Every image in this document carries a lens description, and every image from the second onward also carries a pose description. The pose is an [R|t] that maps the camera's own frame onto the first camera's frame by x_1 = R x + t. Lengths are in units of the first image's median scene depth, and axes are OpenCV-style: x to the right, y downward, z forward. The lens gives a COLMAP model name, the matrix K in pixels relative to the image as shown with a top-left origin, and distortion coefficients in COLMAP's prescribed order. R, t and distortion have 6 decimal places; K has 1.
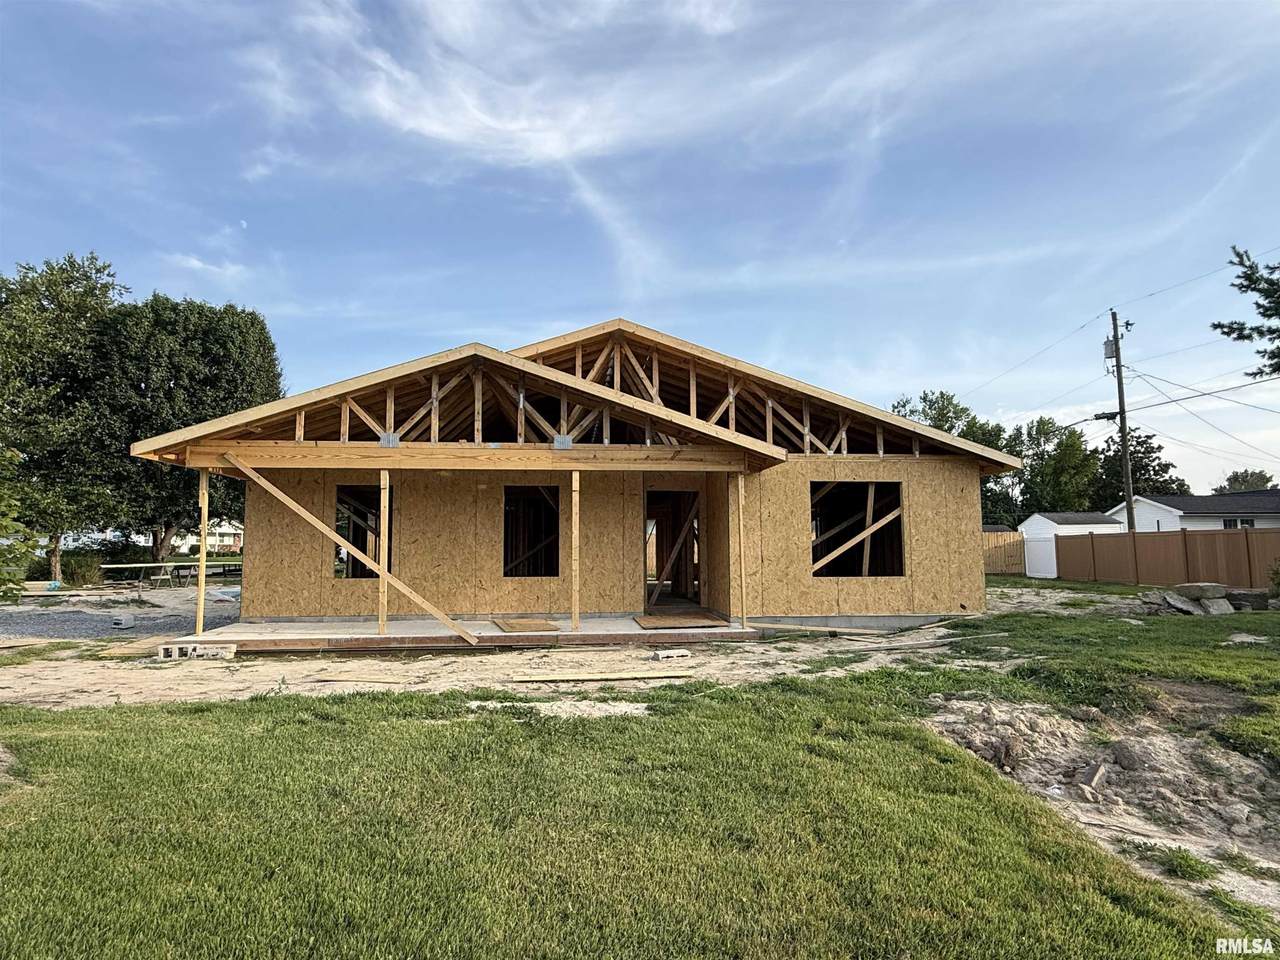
lens RADIAL K [[791.7, 0, 640.0], [0, 791.7, 480.0], [0, 0, 1]] dist [0.002983, 0.004510]
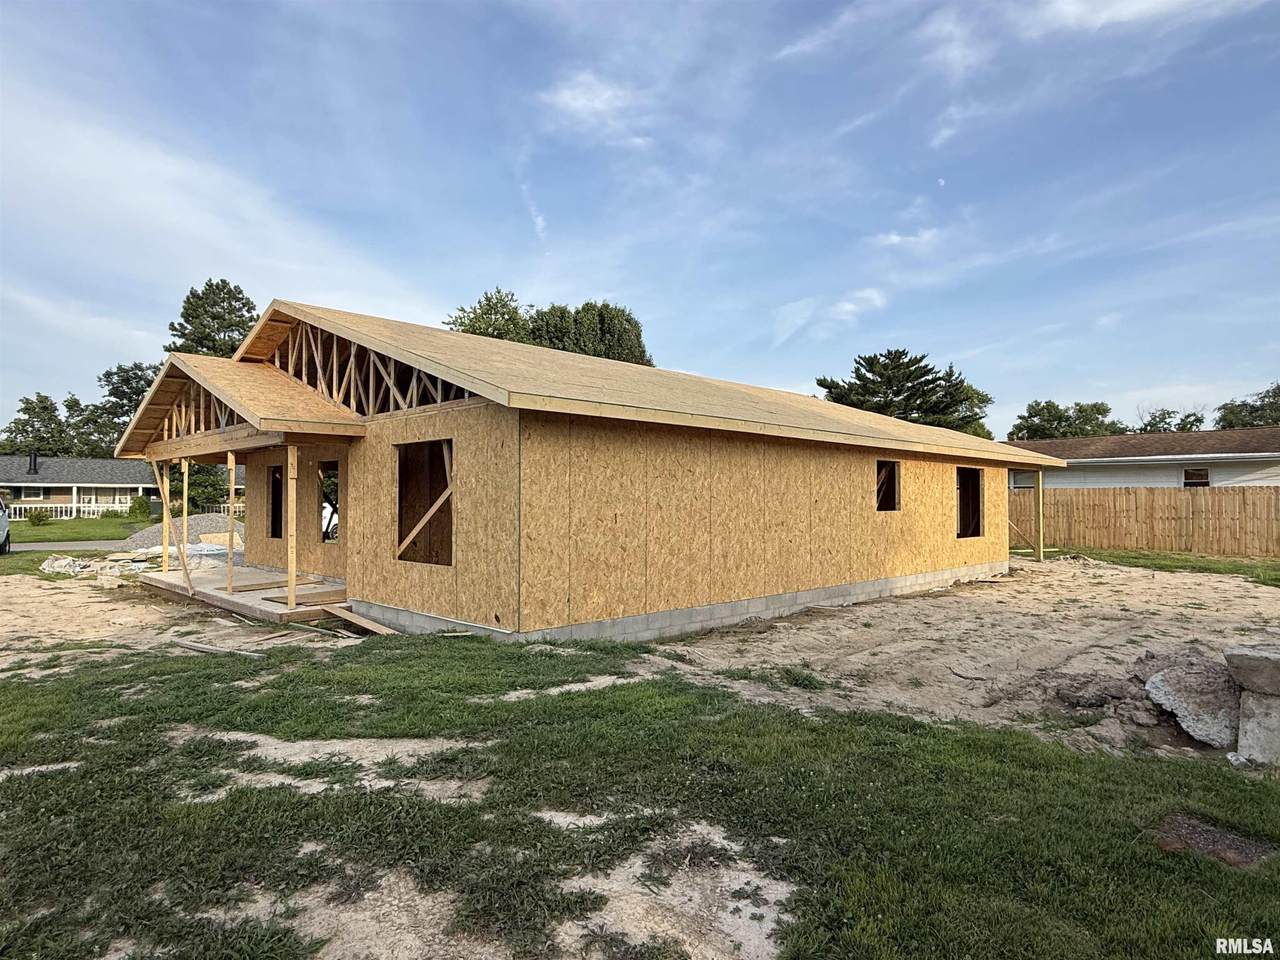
lens RADIAL K [[751.9, 0, 640.0], [0, 751.9, 480.0], [0, 0, 1]] dist [-0.005505, 0.000135]
pose [[0.622520, -0.017263, -0.782413, 0.466738], [0.074000, 0.996576, 0.036889, 0.013414], [0.779097, -0.080863, 0.621666, 0.334505]]
